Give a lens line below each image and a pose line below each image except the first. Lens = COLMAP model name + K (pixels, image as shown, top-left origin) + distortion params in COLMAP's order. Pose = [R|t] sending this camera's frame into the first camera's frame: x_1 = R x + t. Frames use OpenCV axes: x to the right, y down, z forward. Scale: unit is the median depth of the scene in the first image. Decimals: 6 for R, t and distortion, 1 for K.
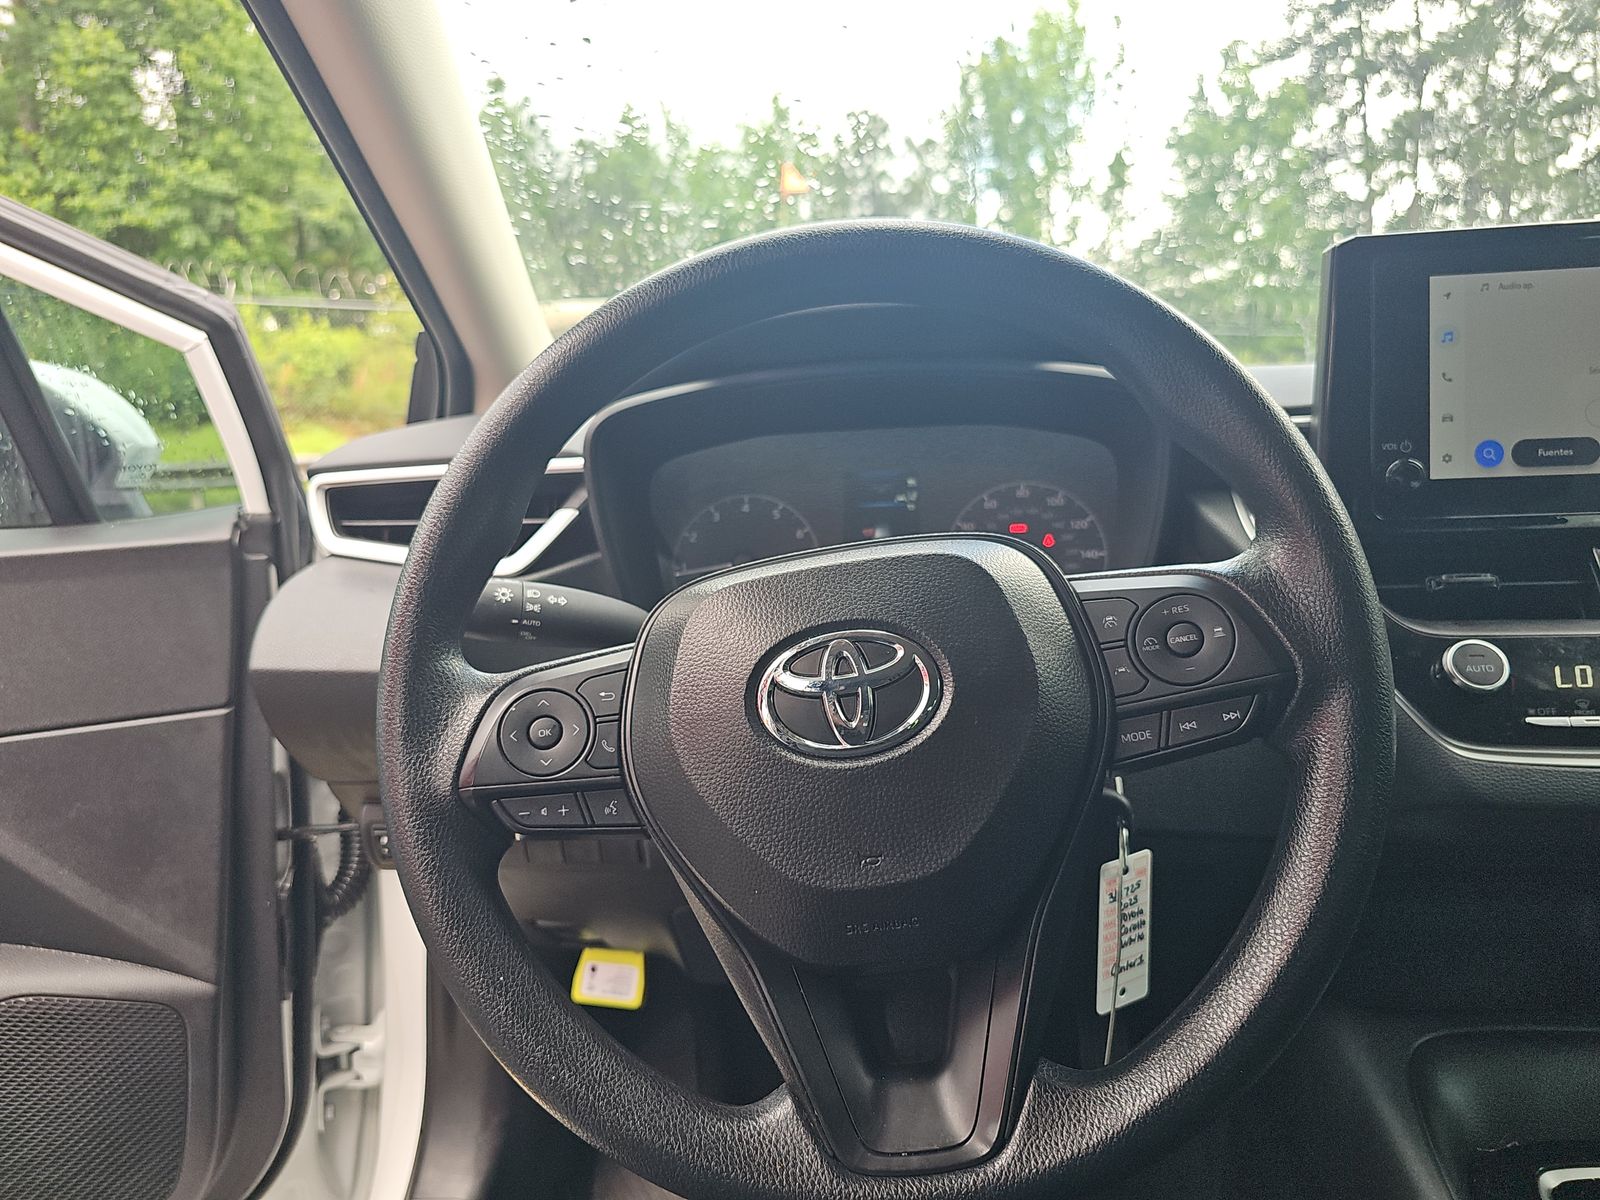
lens RADIAL K [[1068.8, 0, 796.7], [0, 1068.8, 597.2], [0, 0, 1]] dist [-0.000246, -0.009537]
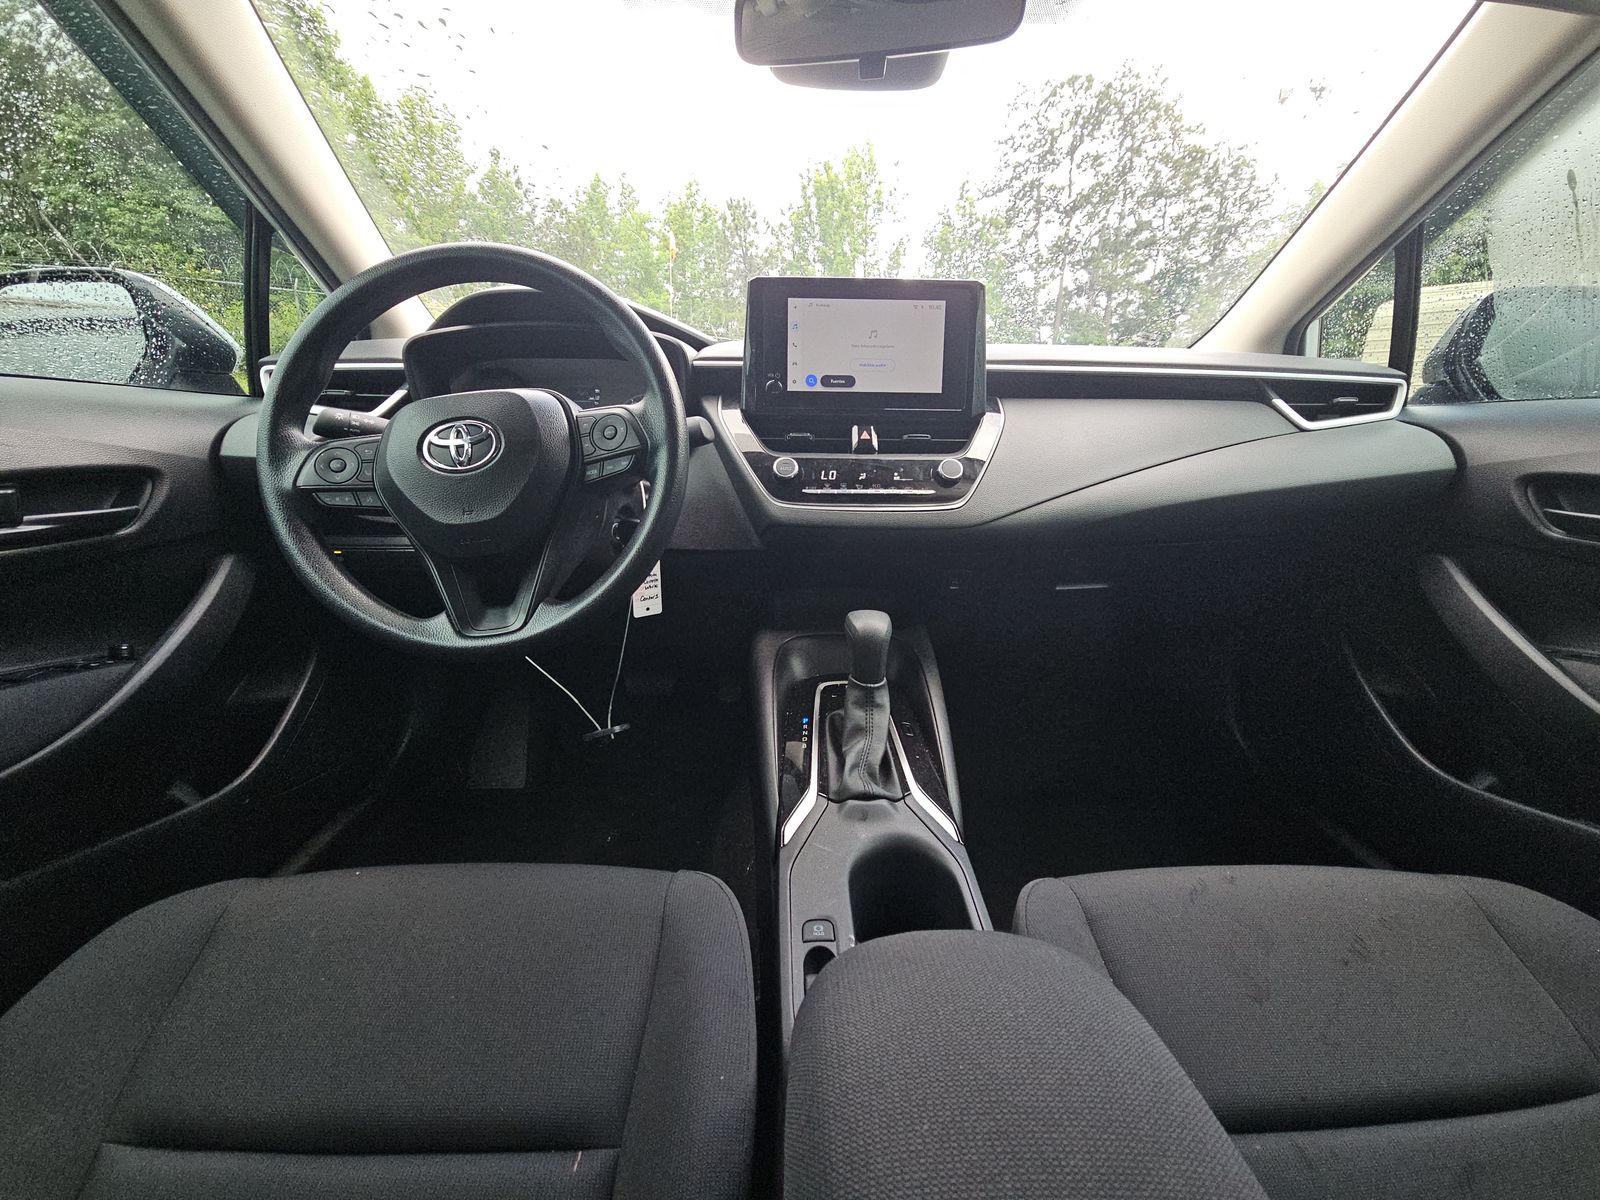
lens RADIAL K [[638.6, 0, 805.7], [0, 638.6, 601.8], [0, 0, 1]] dist [-0.004015, 0.000079]
pose [[0.986909, 0.011173, 0.160888, 0.345096], [-0.032400, 0.990995, 0.129921, 0.132117], [-0.157987, -0.133433, 0.978384, -0.341227]]
